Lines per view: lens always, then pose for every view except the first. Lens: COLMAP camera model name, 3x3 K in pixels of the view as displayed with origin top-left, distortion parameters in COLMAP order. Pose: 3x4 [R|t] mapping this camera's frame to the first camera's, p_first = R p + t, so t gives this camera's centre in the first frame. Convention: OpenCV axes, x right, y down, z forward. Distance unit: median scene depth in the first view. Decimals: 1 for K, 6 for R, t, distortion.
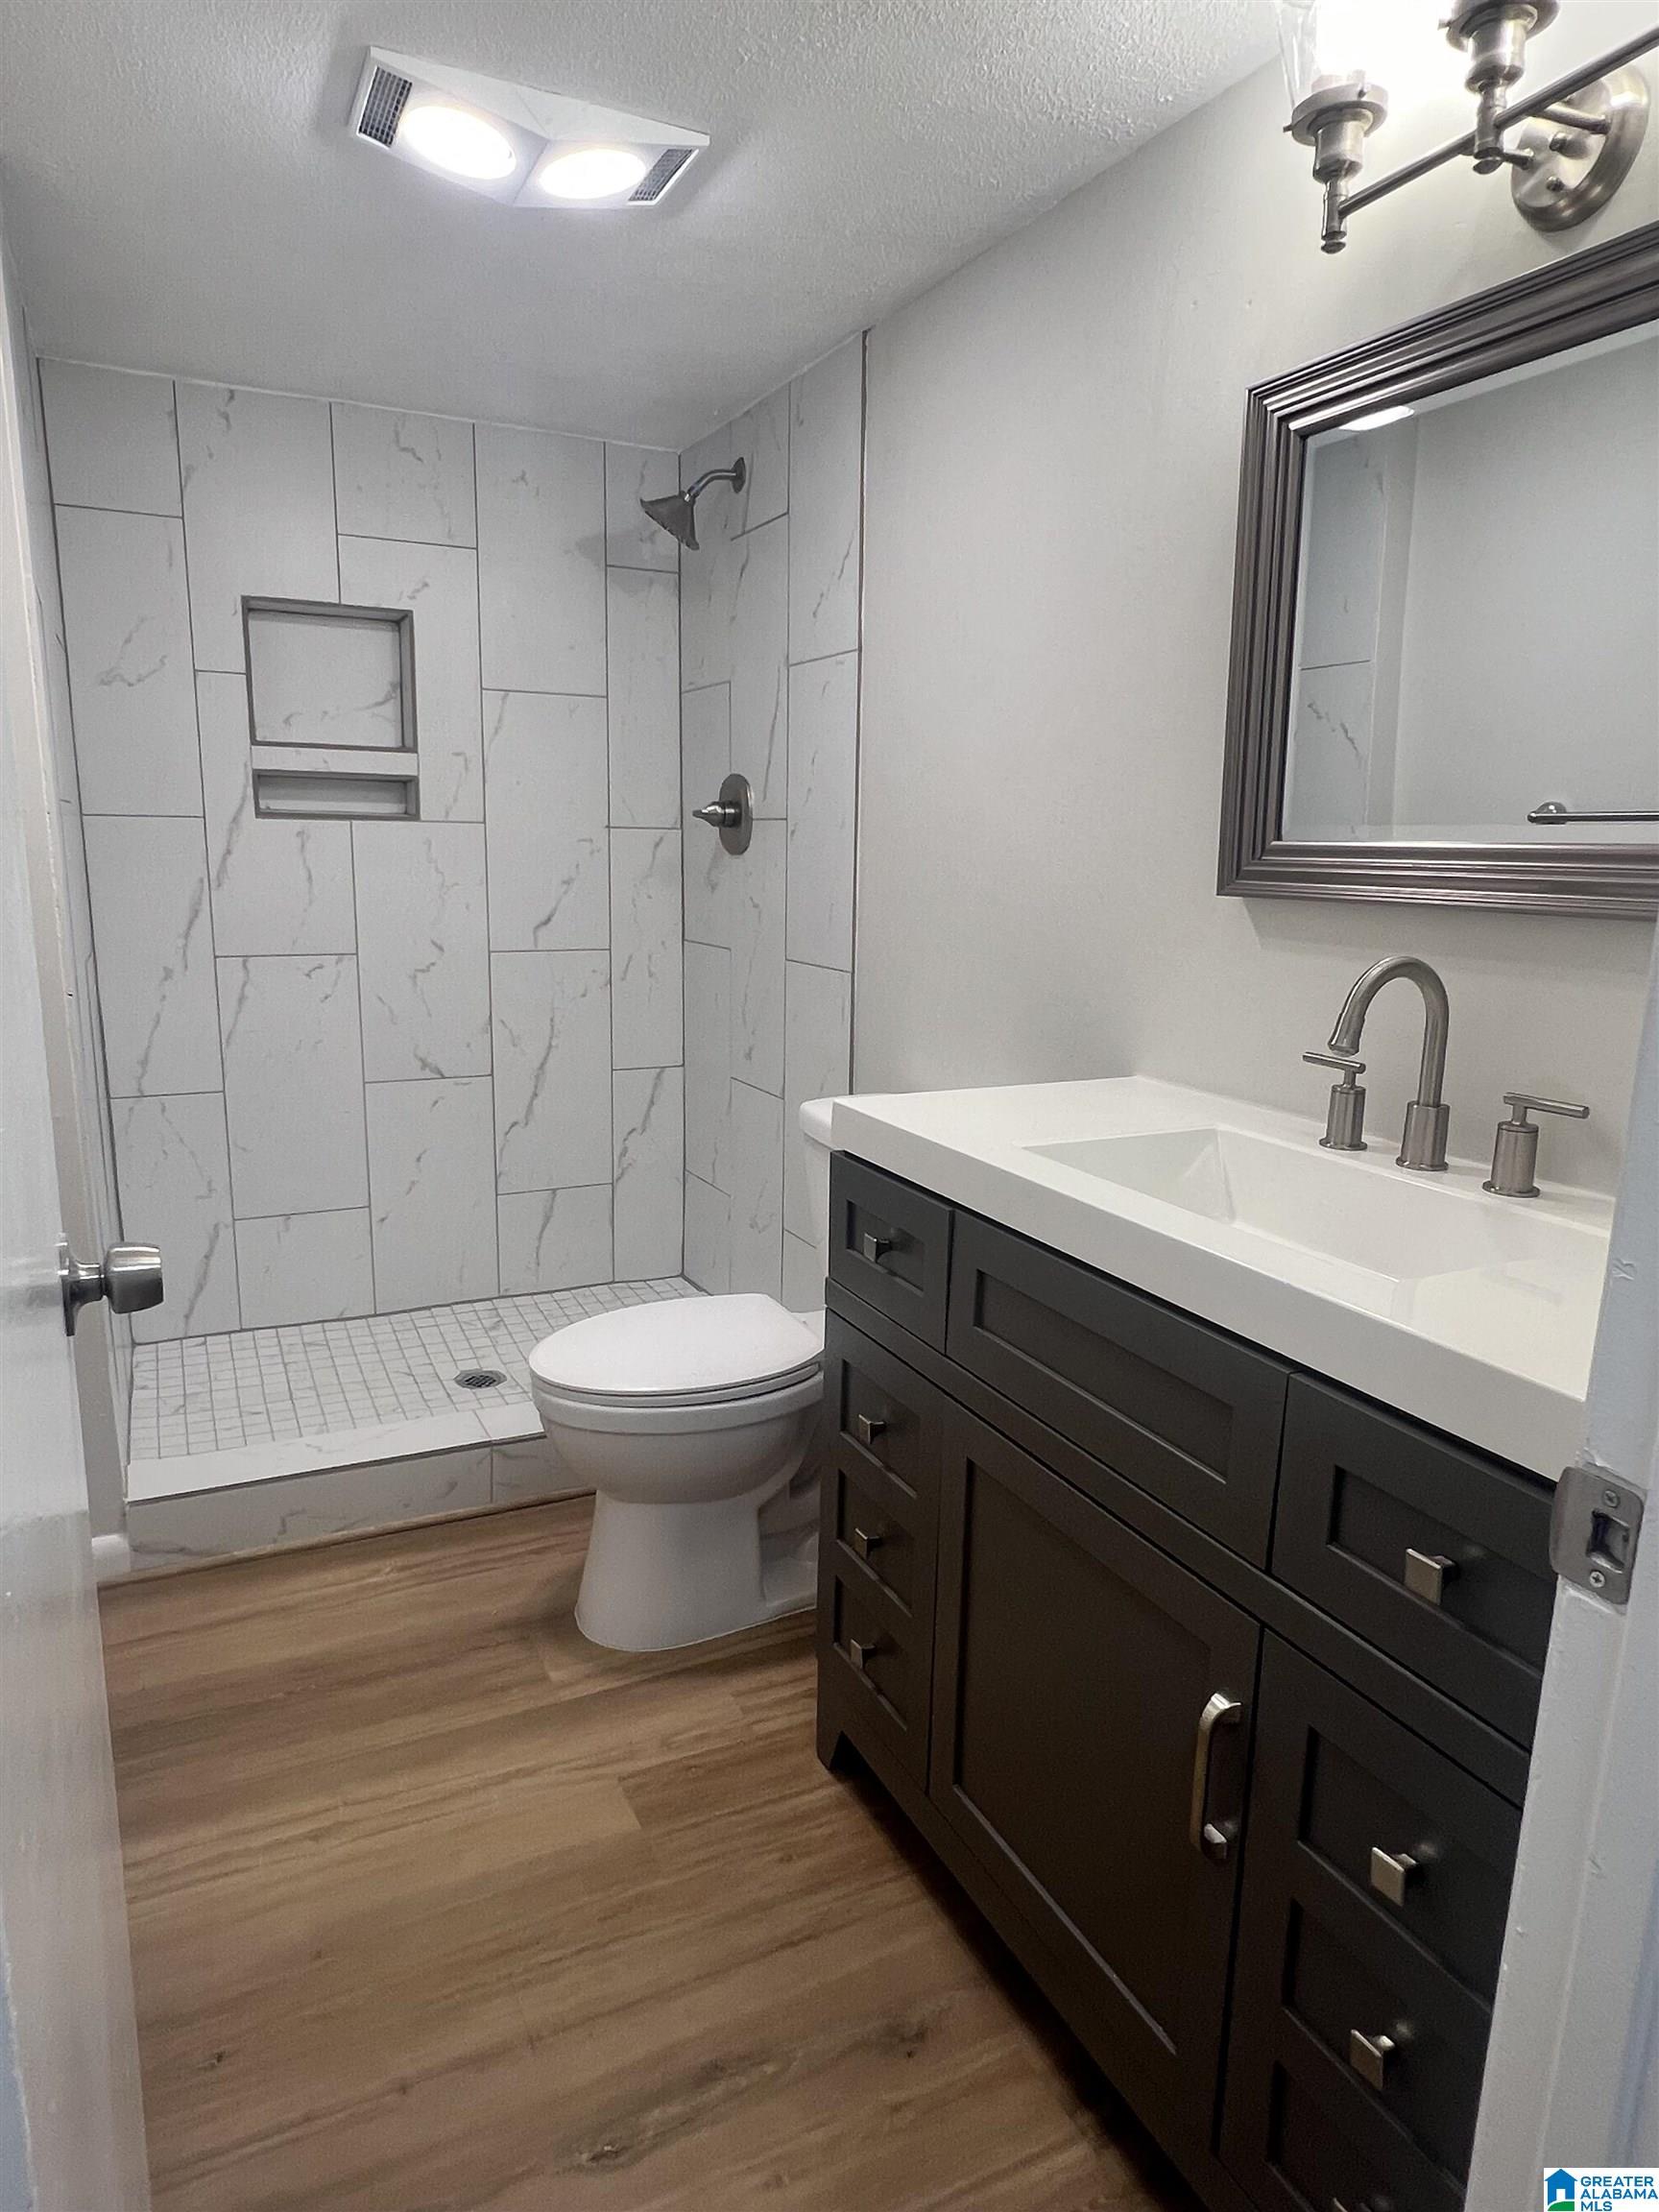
lens RADIAL K [[1333.0, 0, 824.3], [0, 1333.0, 1098.3], [0, 0, 1]] dist [-0.009418, 0.004860]
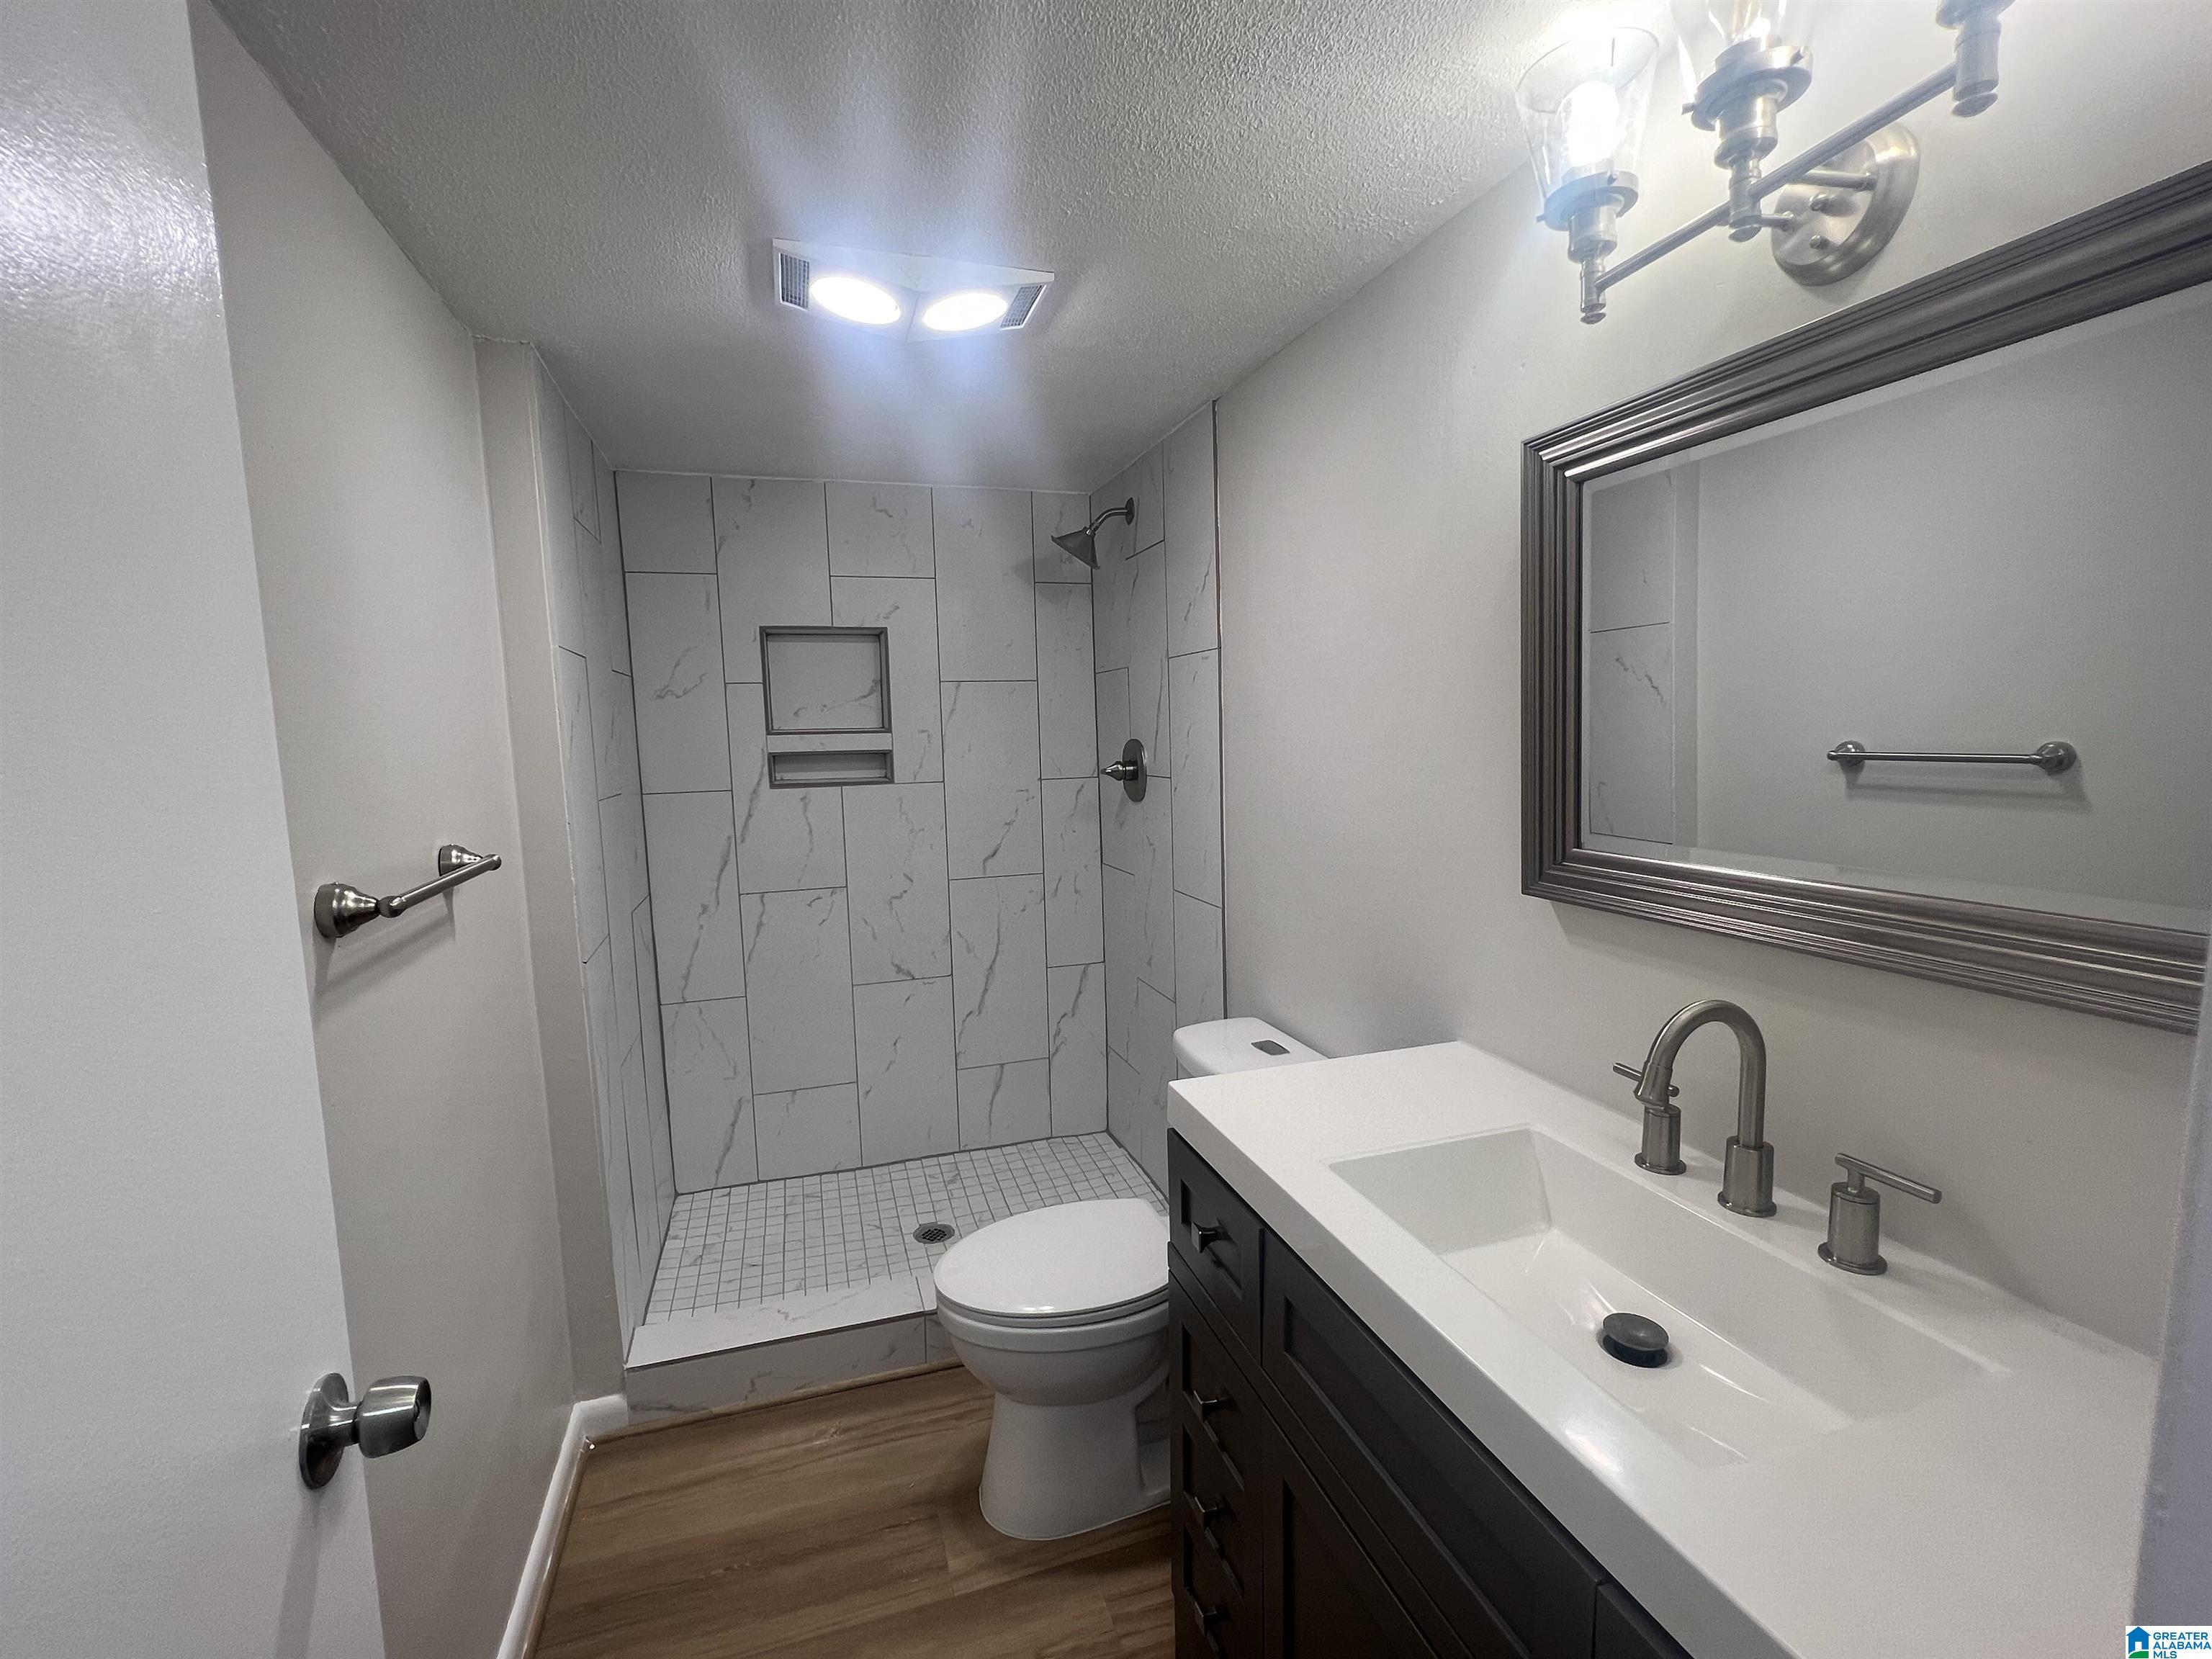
lens RADIAL K [[988.2, 0, 1109.6], [0, 988.2, 832.7], [0, 0, 1]] dist [-0.004750, -0.000408]
pose [[0.989013, -0.026267, -0.145476, 0.064199], [0.012652, 0.995516, -0.093739, -0.100199], [0.147286, 0.090868, 0.984911, 0.126679]]
